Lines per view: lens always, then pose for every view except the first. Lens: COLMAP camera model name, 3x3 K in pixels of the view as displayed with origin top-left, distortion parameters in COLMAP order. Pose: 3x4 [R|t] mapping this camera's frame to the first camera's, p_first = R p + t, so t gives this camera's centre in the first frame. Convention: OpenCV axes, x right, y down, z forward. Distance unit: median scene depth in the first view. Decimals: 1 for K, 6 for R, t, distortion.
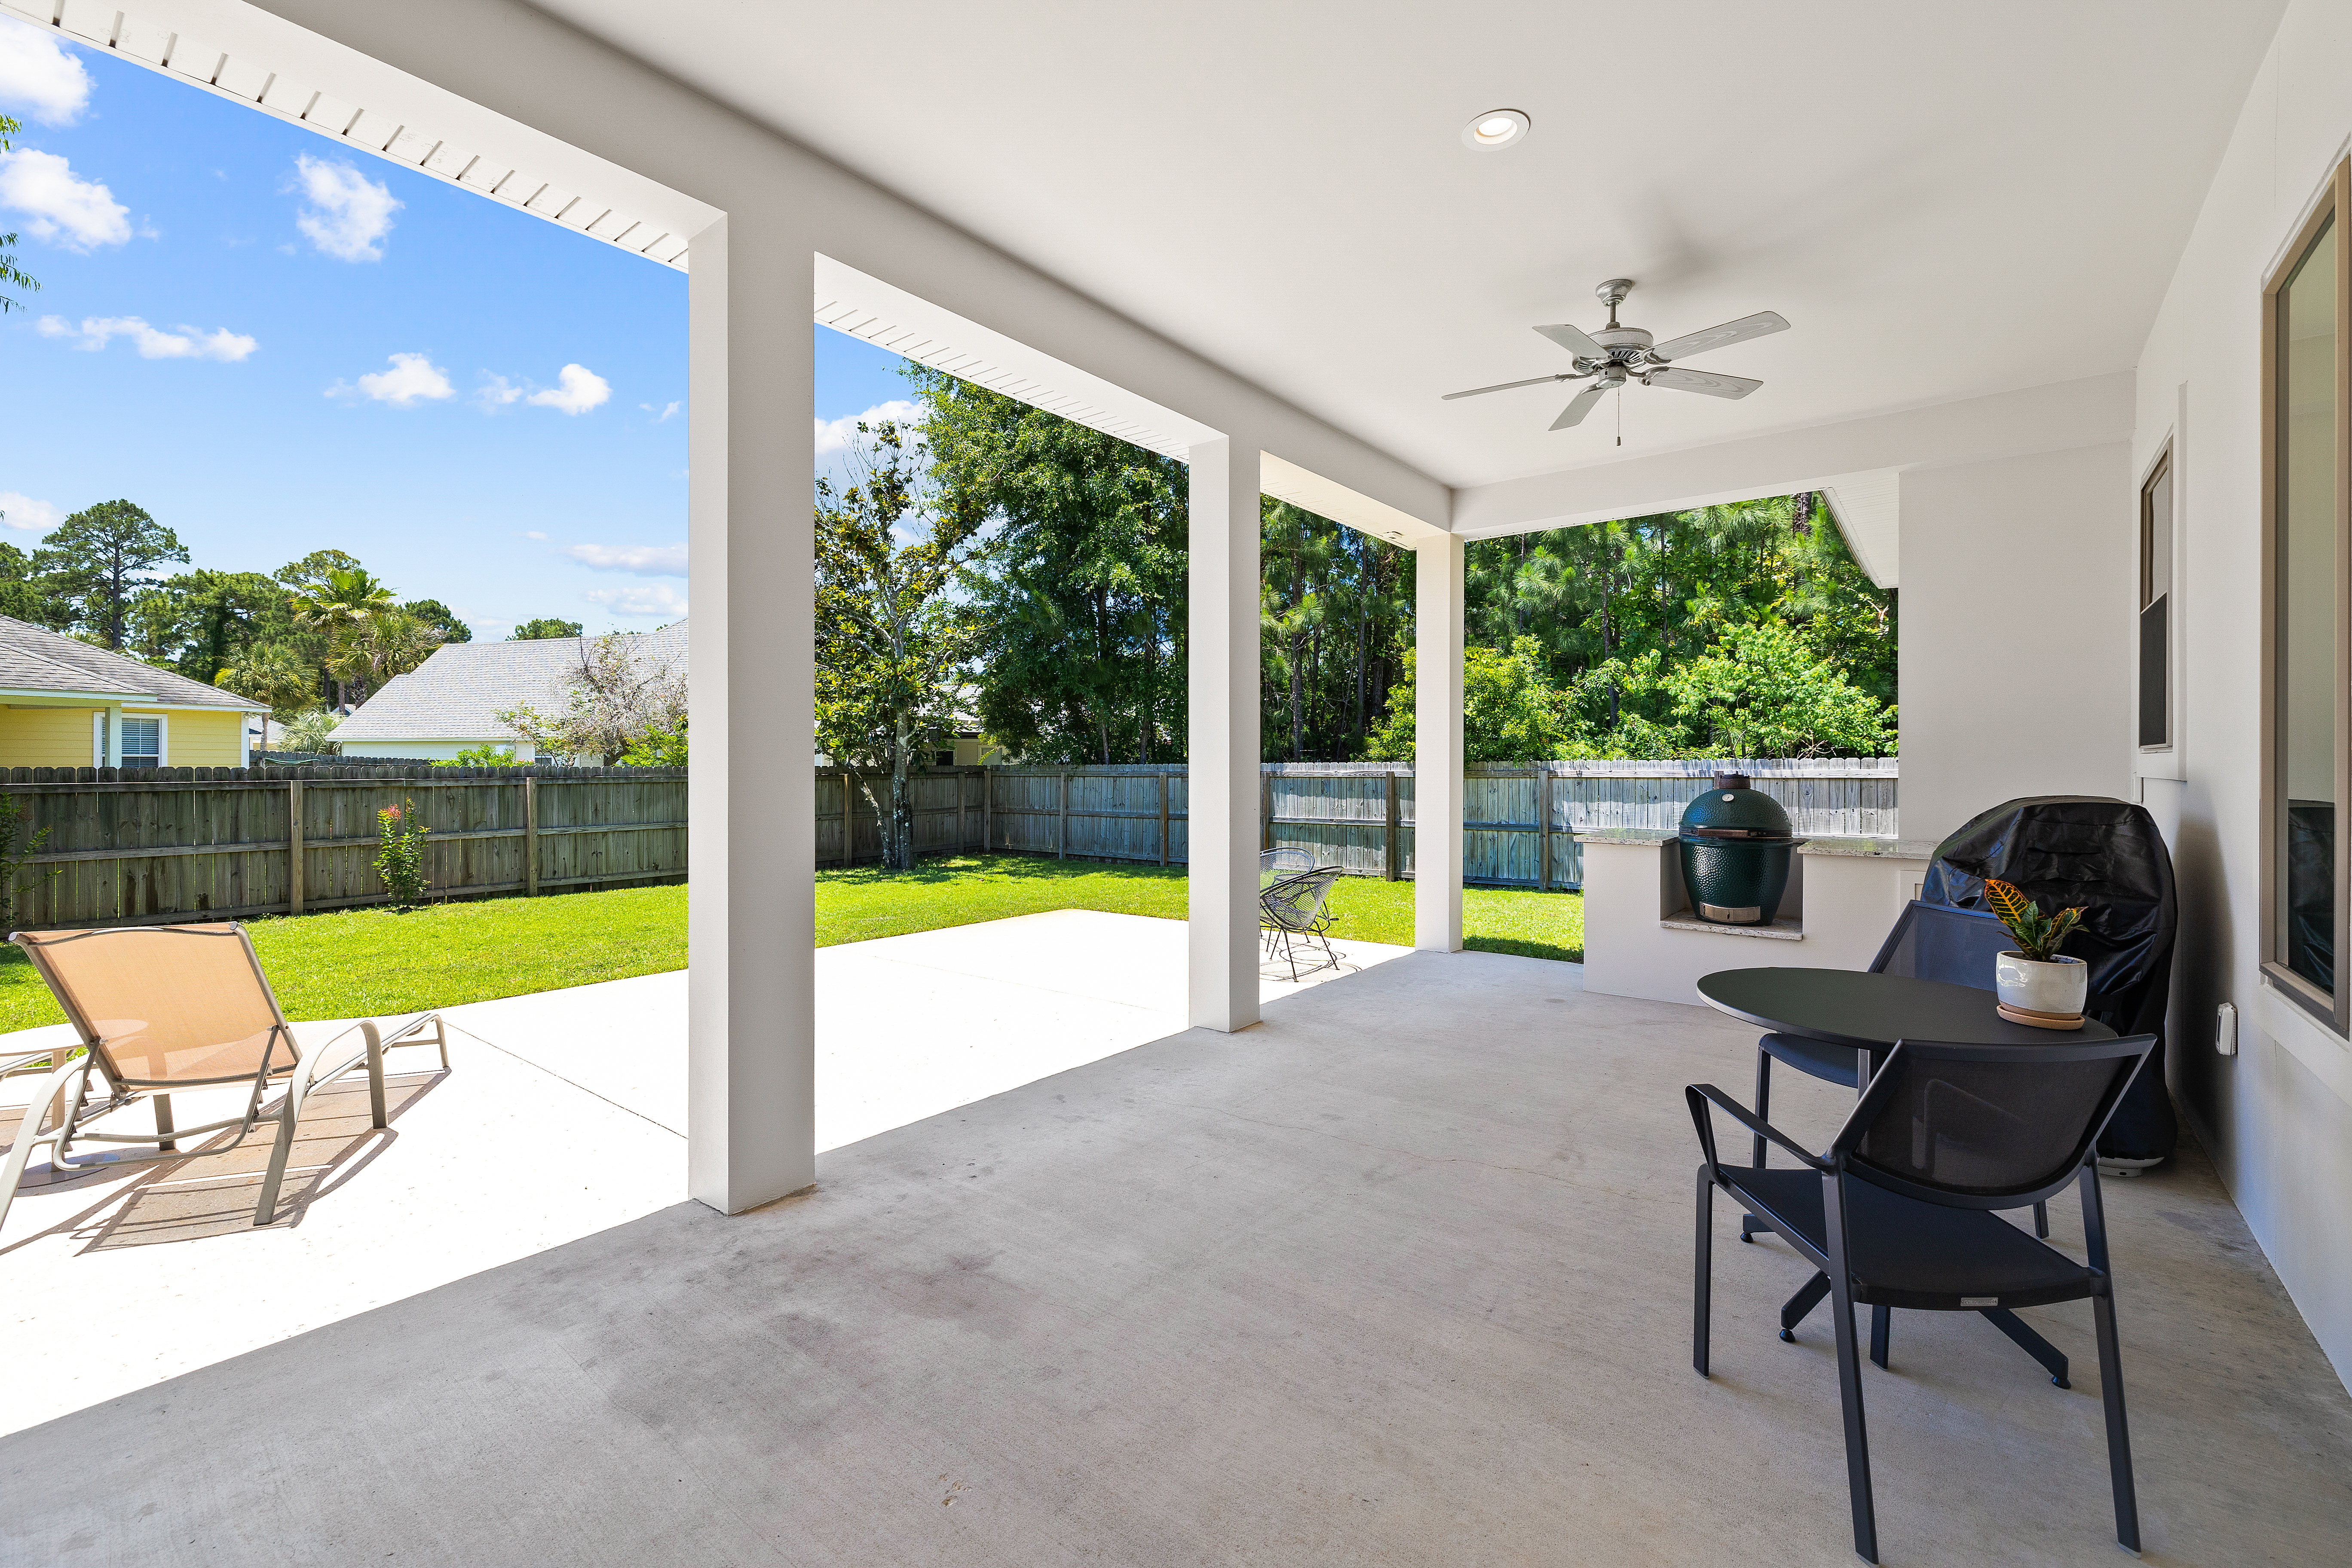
lens RADIAL K [[993.1, 0, 1172.9], [0, 993.1, 766.5], [0, 0, 1]] dist [-0.002121, -0.000303]
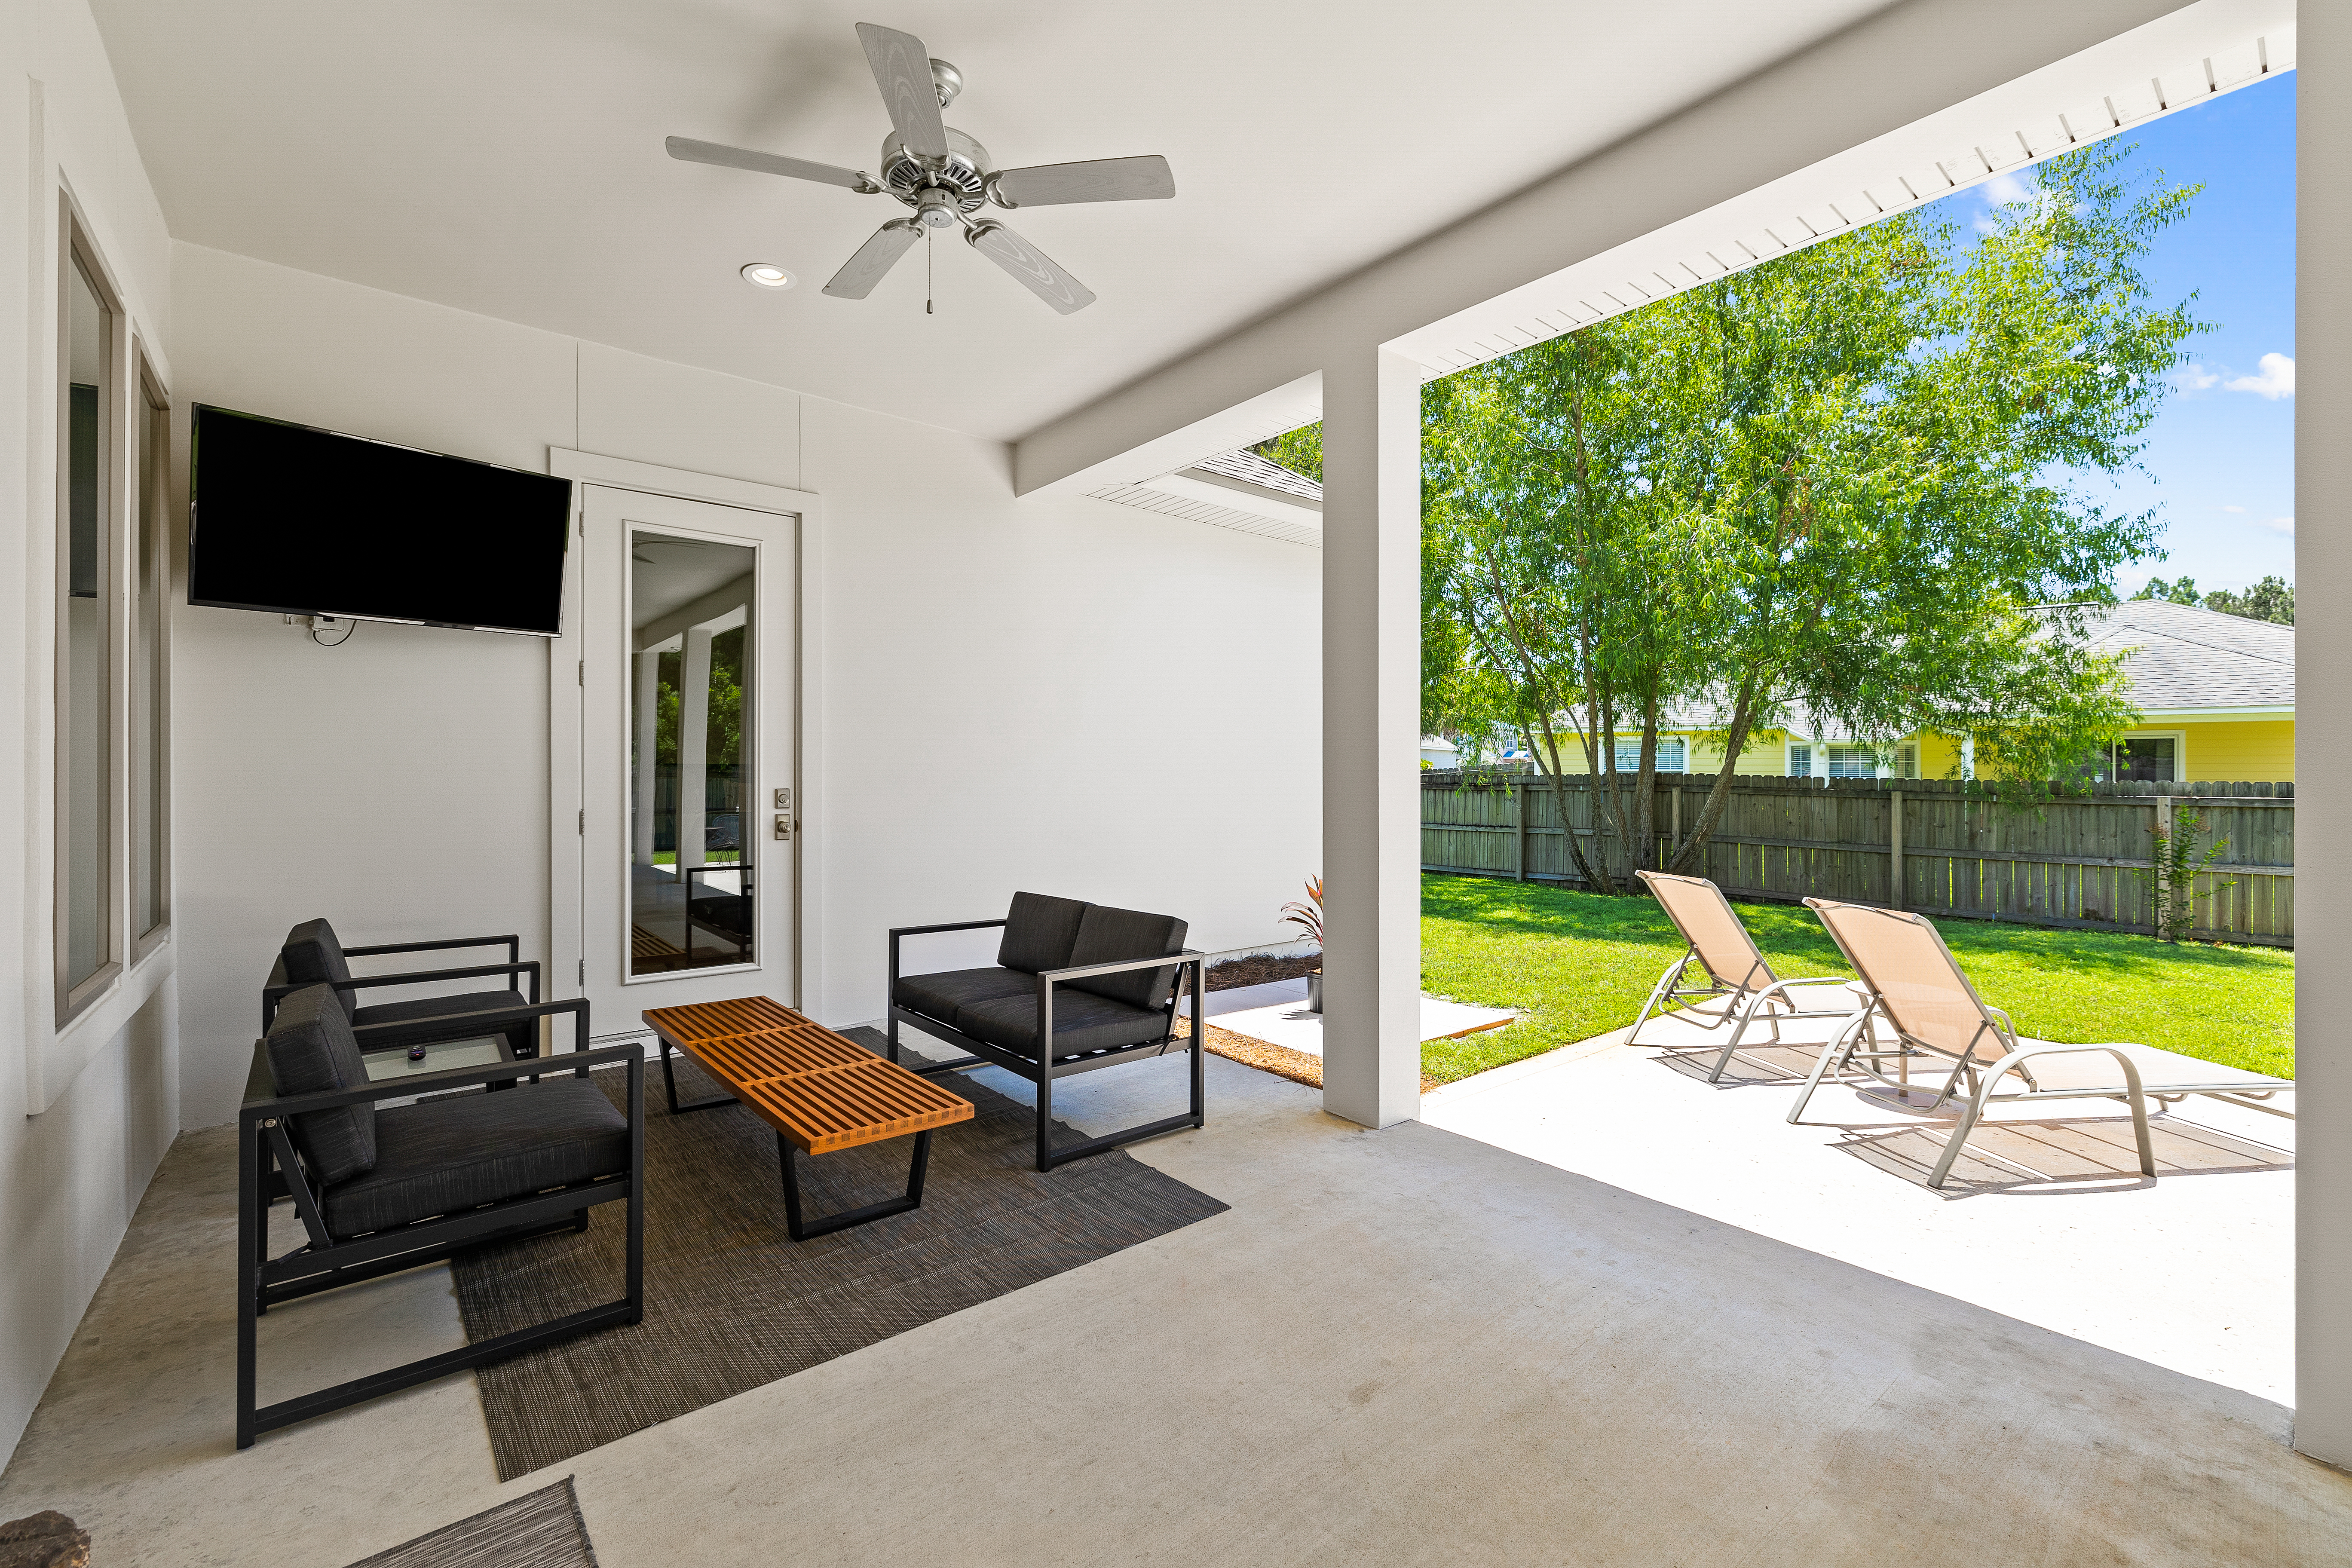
lens RADIAL K [[993.1, 0, 1172.9], [0, 993.1, 766.5], [0, 0, 1]] dist [-0.002121, -0.000303]
pose [[-0.205536, -0.006861, -0.978626, 0.369652], [-0.007984, 0.999954, -0.005334, -0.002987], [0.978617, 0.006717, -0.205581, 0.387500]]
